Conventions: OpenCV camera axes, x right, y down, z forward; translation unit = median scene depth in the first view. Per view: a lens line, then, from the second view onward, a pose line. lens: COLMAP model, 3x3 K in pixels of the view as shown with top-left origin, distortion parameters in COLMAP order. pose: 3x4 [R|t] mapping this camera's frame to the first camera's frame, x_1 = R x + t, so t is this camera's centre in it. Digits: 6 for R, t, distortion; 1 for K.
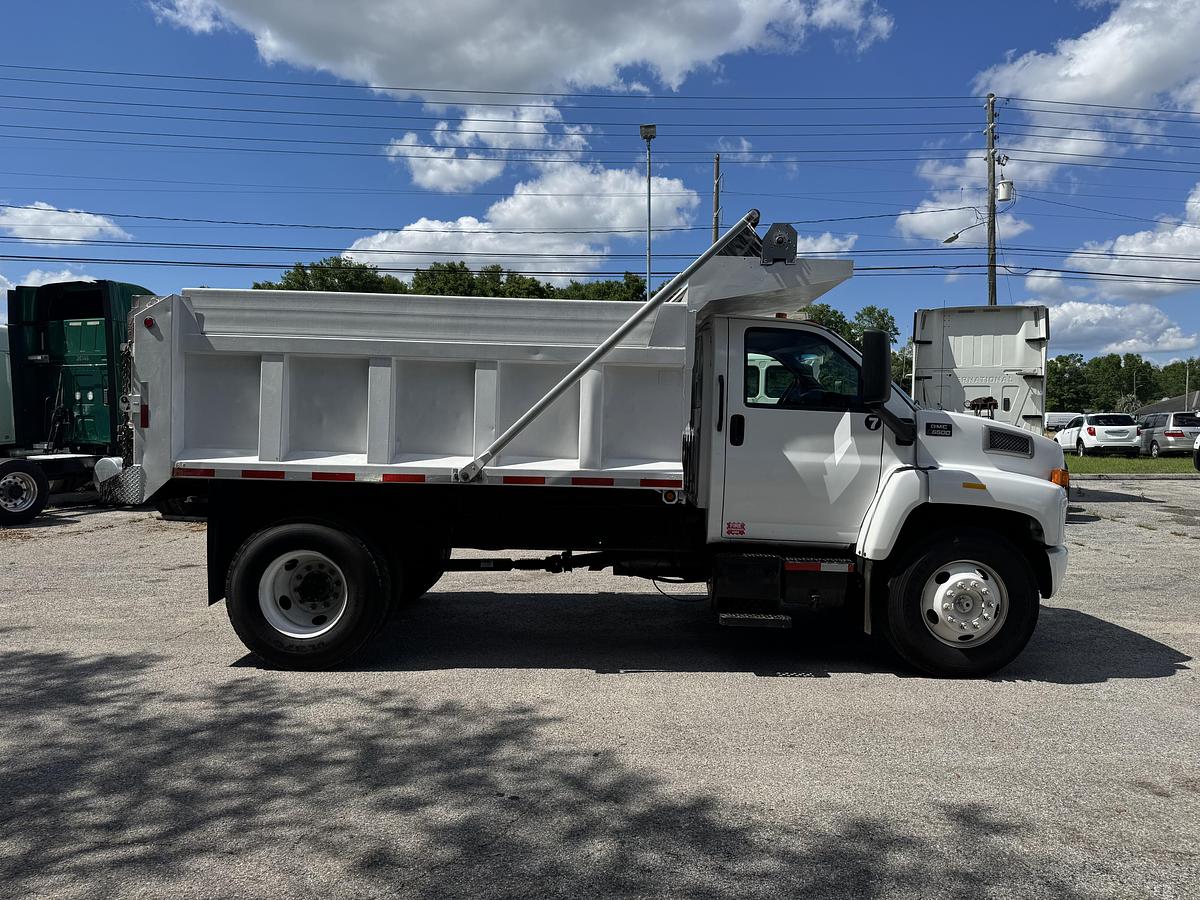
lens RADIAL K [[848.6, 0, 600.0], [0, 848.6, 450.0], [0, 0, 1]] dist [0.052748, -0.042937]
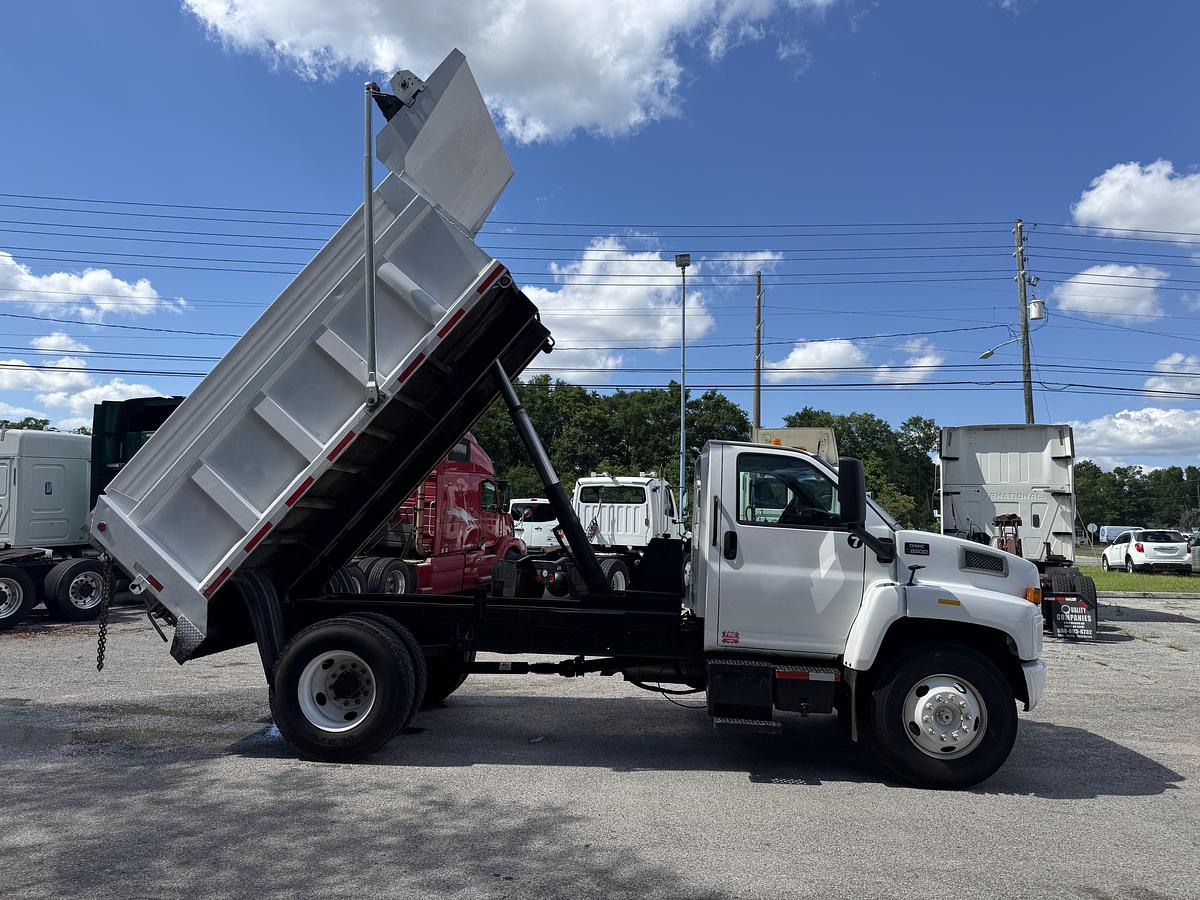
lens RADIAL K [[848.6, 0, 600.0], [0, 848.6, 450.0], [0, 0, 1]] dist [0.052748, -0.042937]
pose [[0.998301, 0.009900, -0.057422, 0.054188], [-0.016878, 0.992345, -0.122339, -0.009192], [0.055771, 0.123100, 0.990826, -0.110537]]
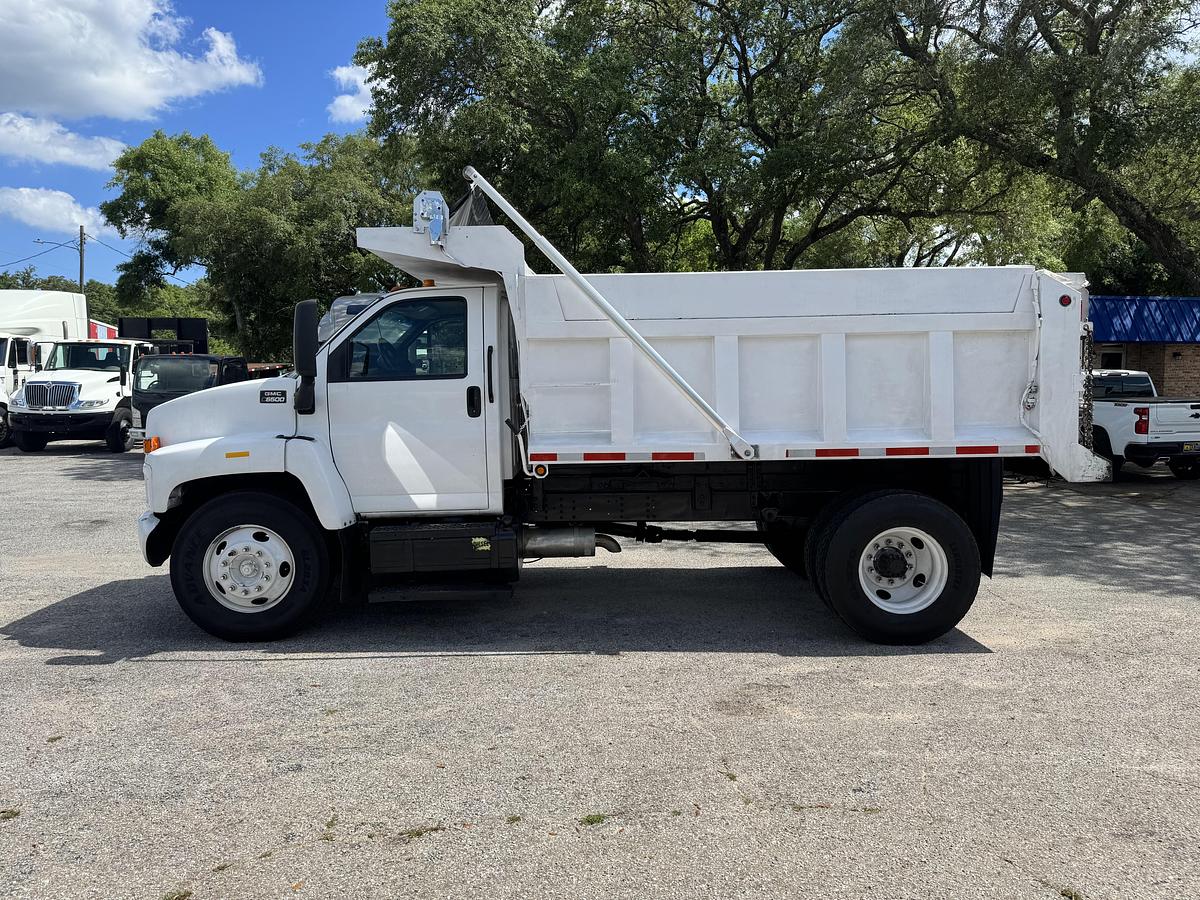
lens RADIAL K [[840.0, 0, 600.0], [0, 840.0, 450.0], [0, 0, 1]] dist [0.071184, -0.090619]
pose [[-0.999274, -0.014477, -0.035239, 0.059742], [-0.018210, 0.993980, 0.108035, -0.081838], [0.033463, 0.108598, -0.993522, 2.282537]]
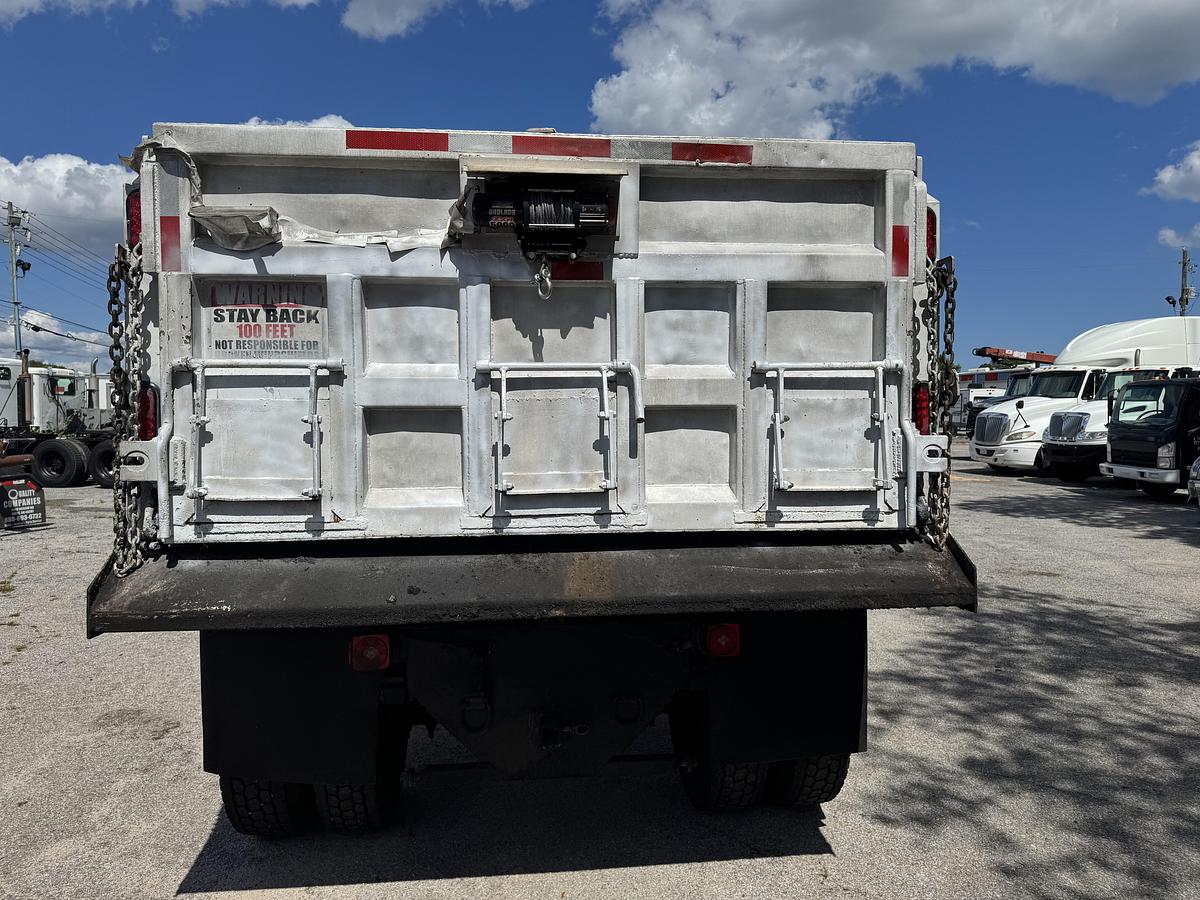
lens RADIAL K [[850.8, 0, 600.0], [0, 850.8, 450.0], [0, 0, 1]] dist [0.003911, 0.000339]
pose [[-0.123090, -0.050840, 0.991092, -0.939508], [0.033305, 0.997913, 0.055326, -0.050024], [-0.991836, 0.039818, -0.121140, 1.183056]]
